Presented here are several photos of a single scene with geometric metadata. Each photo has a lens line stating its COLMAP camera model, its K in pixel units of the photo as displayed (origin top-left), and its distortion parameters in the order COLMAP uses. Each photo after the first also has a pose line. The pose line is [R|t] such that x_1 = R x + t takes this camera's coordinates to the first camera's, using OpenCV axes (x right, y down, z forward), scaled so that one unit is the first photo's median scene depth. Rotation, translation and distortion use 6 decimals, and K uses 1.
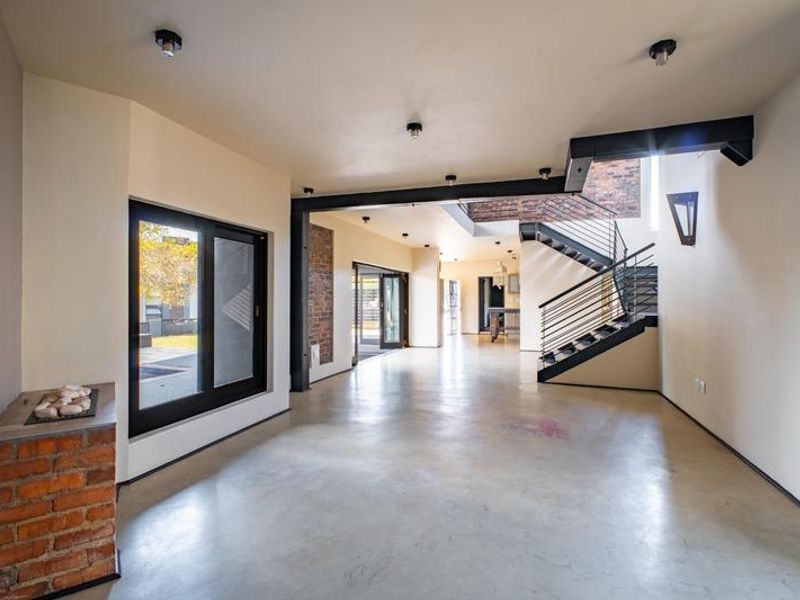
lens RADIAL K [[406.1, 0, 401.4], [0, 406.1, 298.2], [0, 0, 1]] dist [0.021886, -0.003702]
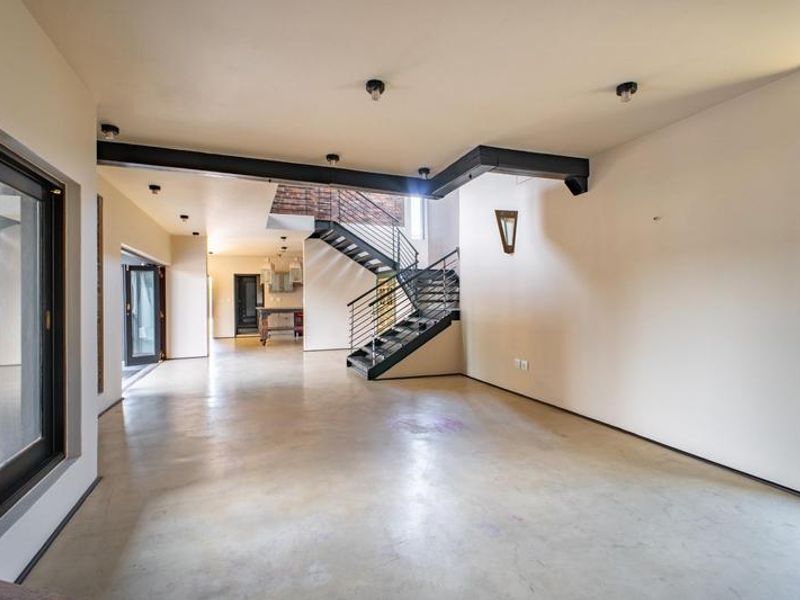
lens RADIAL K [[406.1, 0, 395.2], [0, 406.1, 298.5], [0, 0, 1]] dist [0.021886, -0.003702]
pose [[0.773234, -0.007299, 0.634079, -0.219907], [0.006090, 0.999973, 0.004085, 0.001024], [-0.634092, 0.000703, 0.773258, 0.164384]]
